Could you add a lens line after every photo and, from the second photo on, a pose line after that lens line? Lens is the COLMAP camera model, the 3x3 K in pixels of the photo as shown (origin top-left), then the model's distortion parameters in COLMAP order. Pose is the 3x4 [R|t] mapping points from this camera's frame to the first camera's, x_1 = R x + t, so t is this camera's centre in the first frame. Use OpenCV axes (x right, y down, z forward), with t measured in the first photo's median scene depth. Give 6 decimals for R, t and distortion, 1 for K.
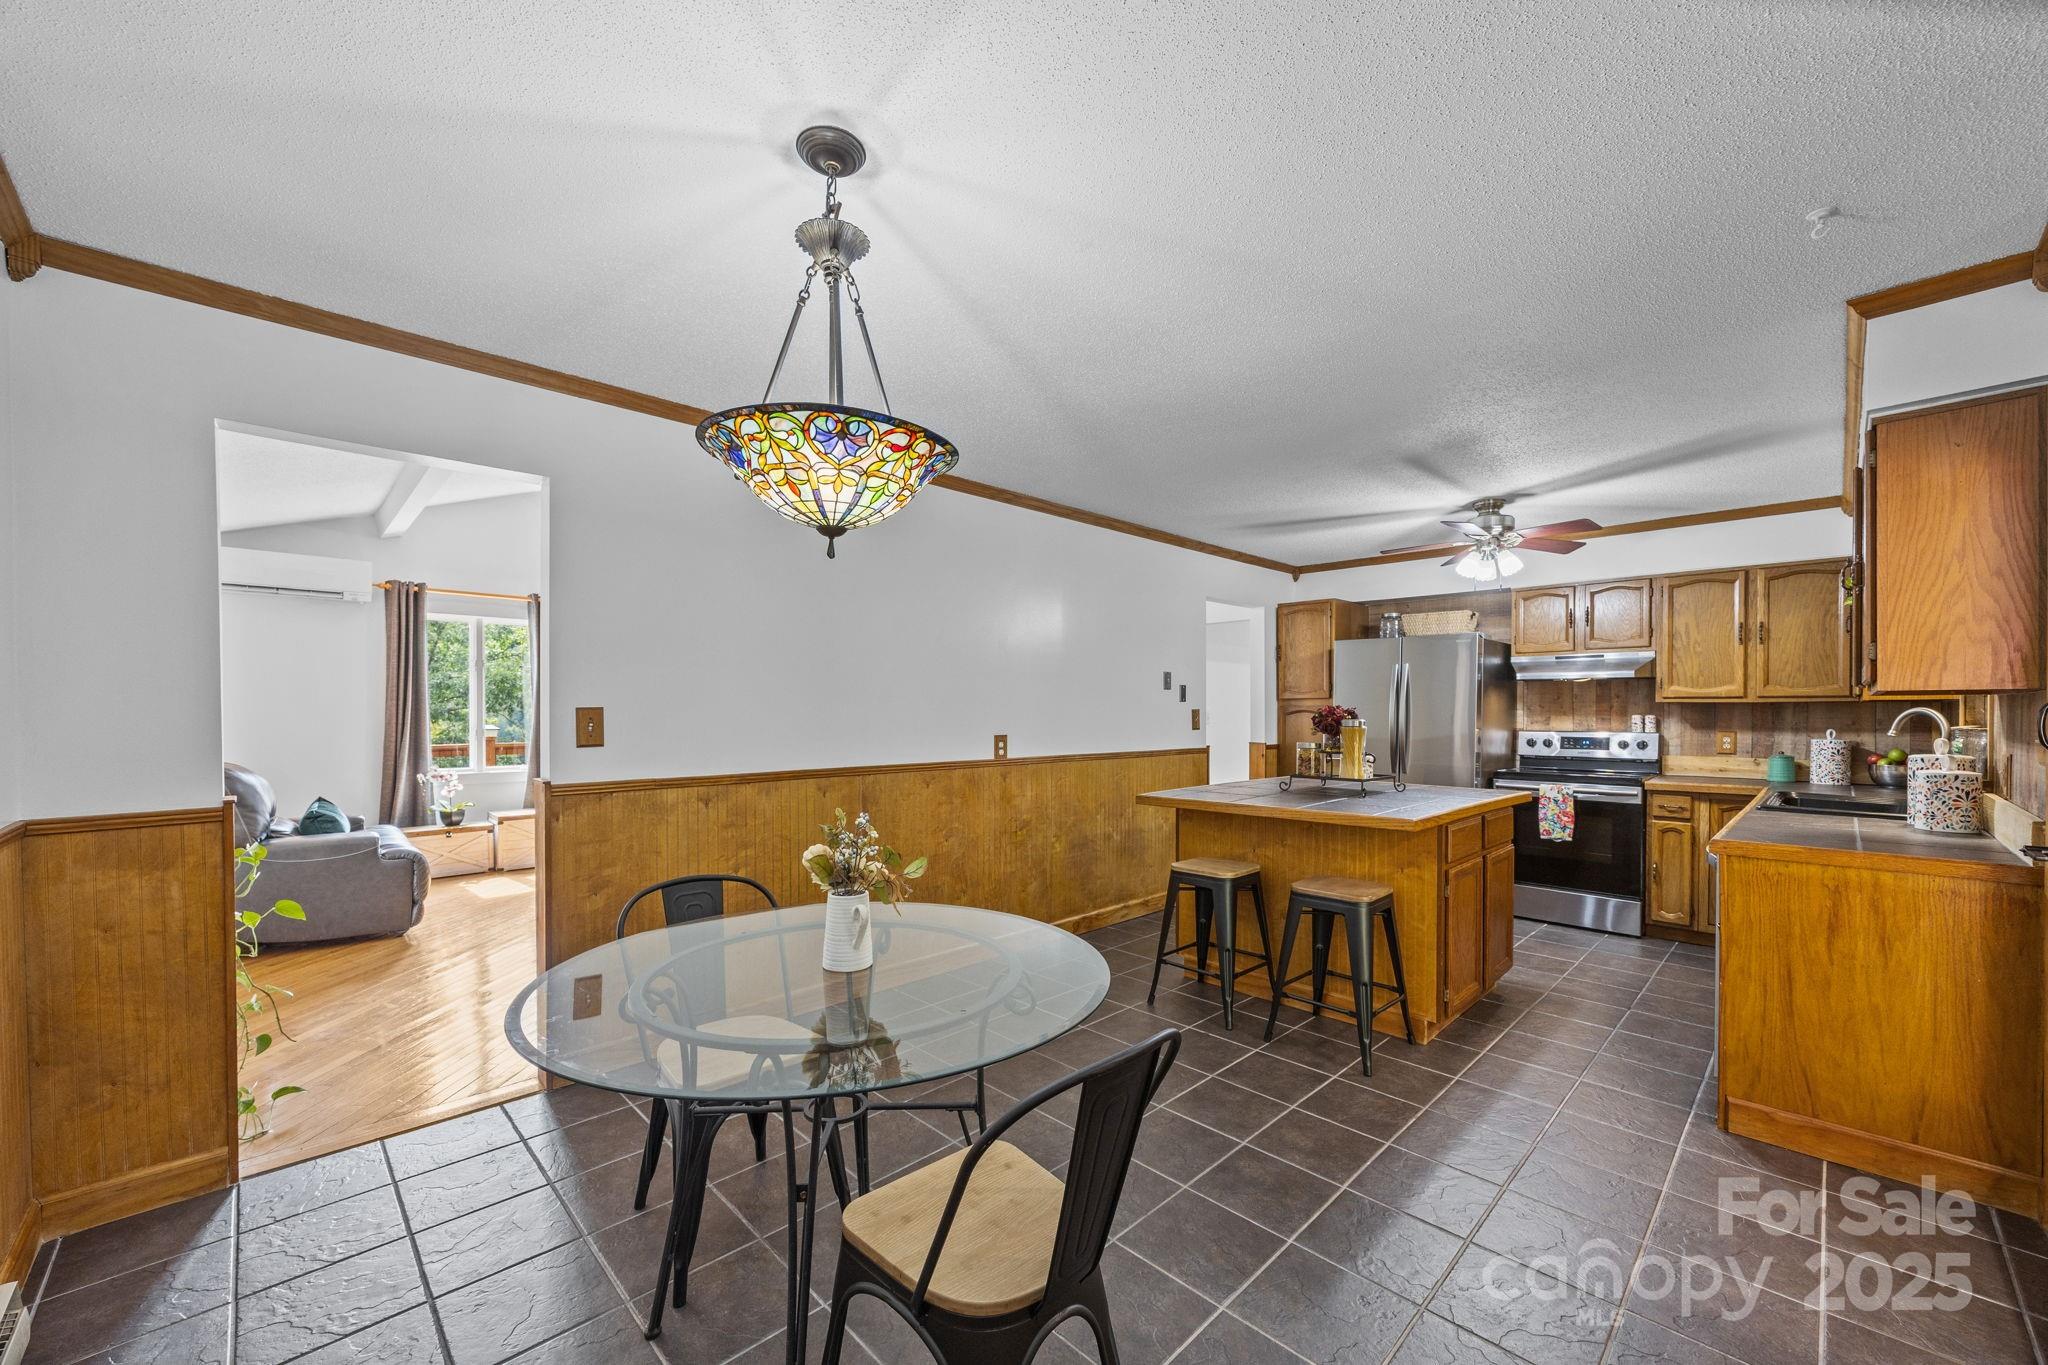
lens RADIAL K [[792.2, 0, 1024.7], [0, 792.2, 712.4], [0, 0, 1]] dist [-0.000371, -0.000150]
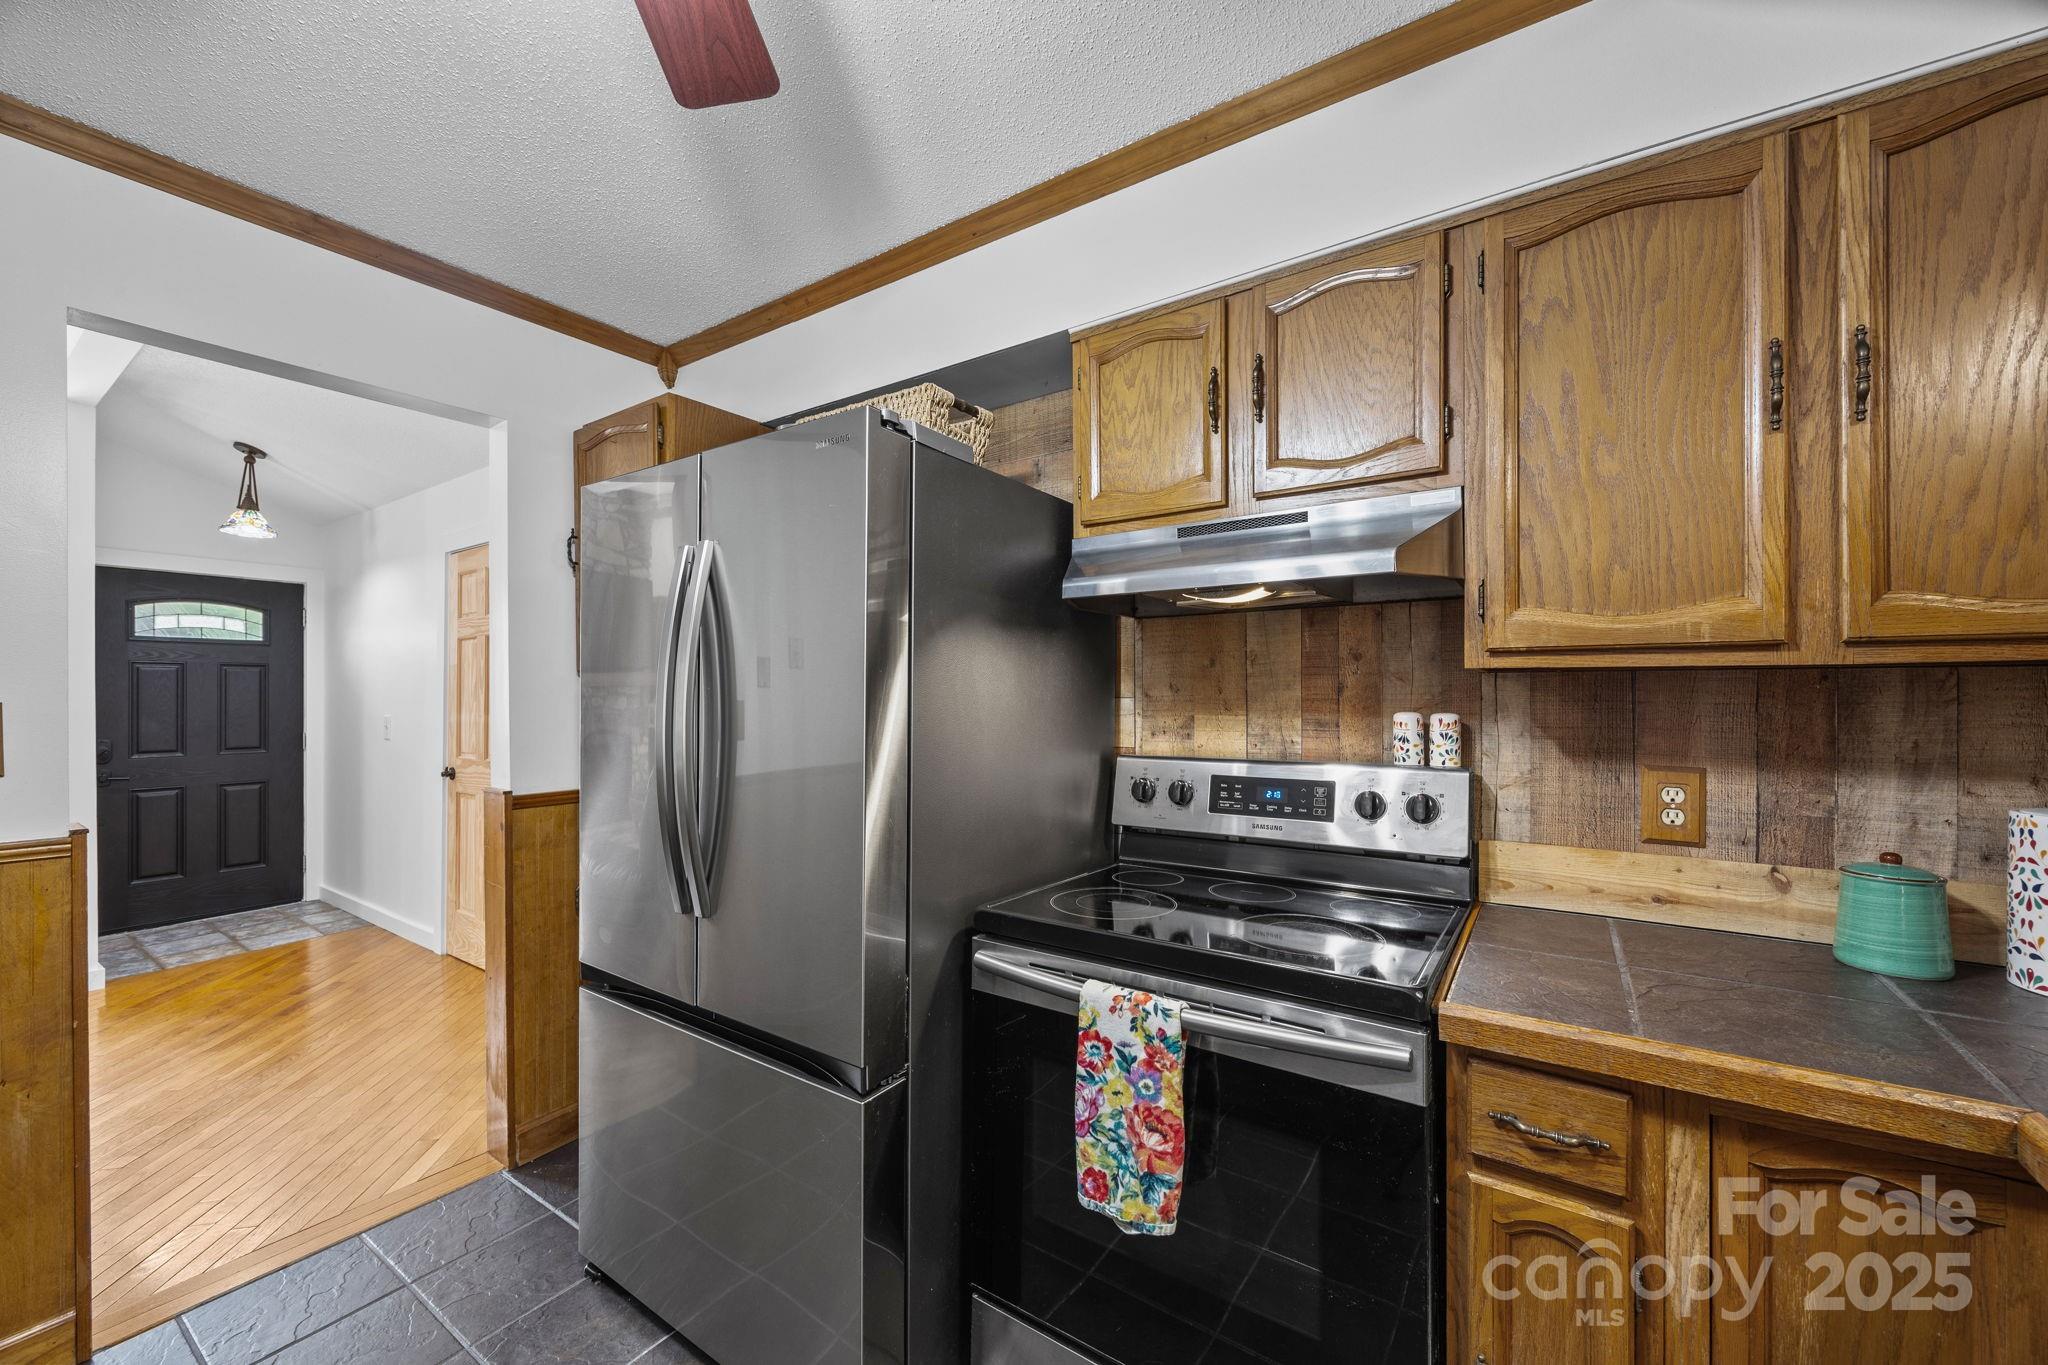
lens RADIAL K [[787.2, 0, 1026.4], [0, 787.2, 694.1], [0, 0, 1]] dist [0.000961, -0.000096]
pose [[0.979021, -0.002380, 0.203745, 0.584439], [0.004048, 0.999962, -0.007772, -0.002421], [-0.203719, 0.008434, 0.978993, 0.754588]]
